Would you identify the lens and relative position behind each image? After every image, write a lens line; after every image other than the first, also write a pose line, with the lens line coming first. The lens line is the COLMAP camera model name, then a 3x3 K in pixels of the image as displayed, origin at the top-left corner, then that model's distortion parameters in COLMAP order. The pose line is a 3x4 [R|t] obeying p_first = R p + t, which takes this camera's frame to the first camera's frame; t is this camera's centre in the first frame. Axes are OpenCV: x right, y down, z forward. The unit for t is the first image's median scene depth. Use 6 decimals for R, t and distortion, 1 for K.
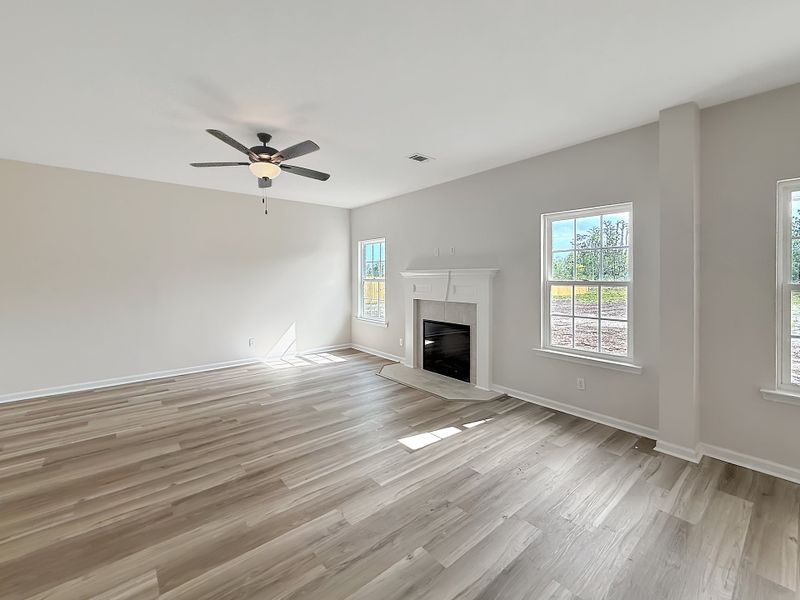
lens RADIAL K [[355.8, 0, 403.0], [0, 355.8, 264.9], [0, 0, 1]] dist [0.004700, -0.000047]
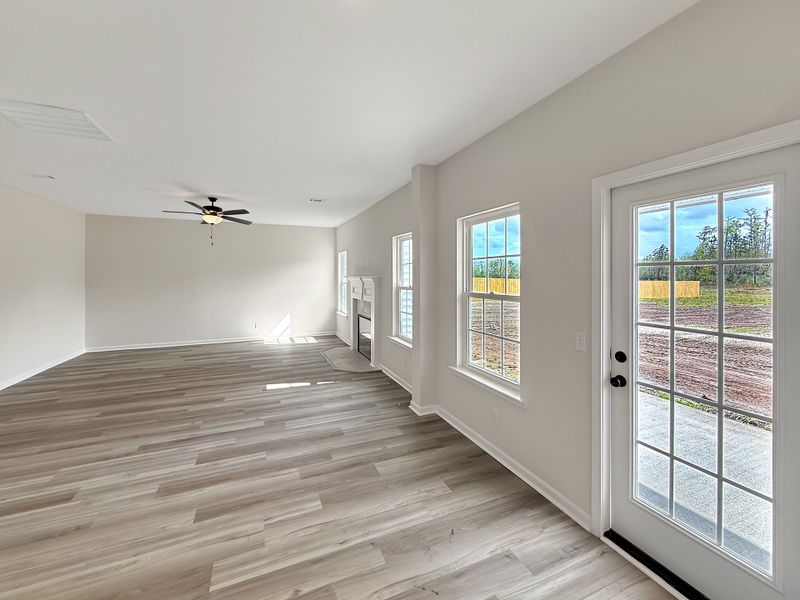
lens RADIAL K [[355.8, 0, 403.0], [0, 355.8, 264.9], [0, 0, 1]] dist [0.004700, -0.000047]
pose [[0.950210, -0.009046, -0.311479, 0.971111], [0.010971, 0.999930, 0.004427, -0.049392], [0.311417, -0.007624, 0.950243, -0.307240]]
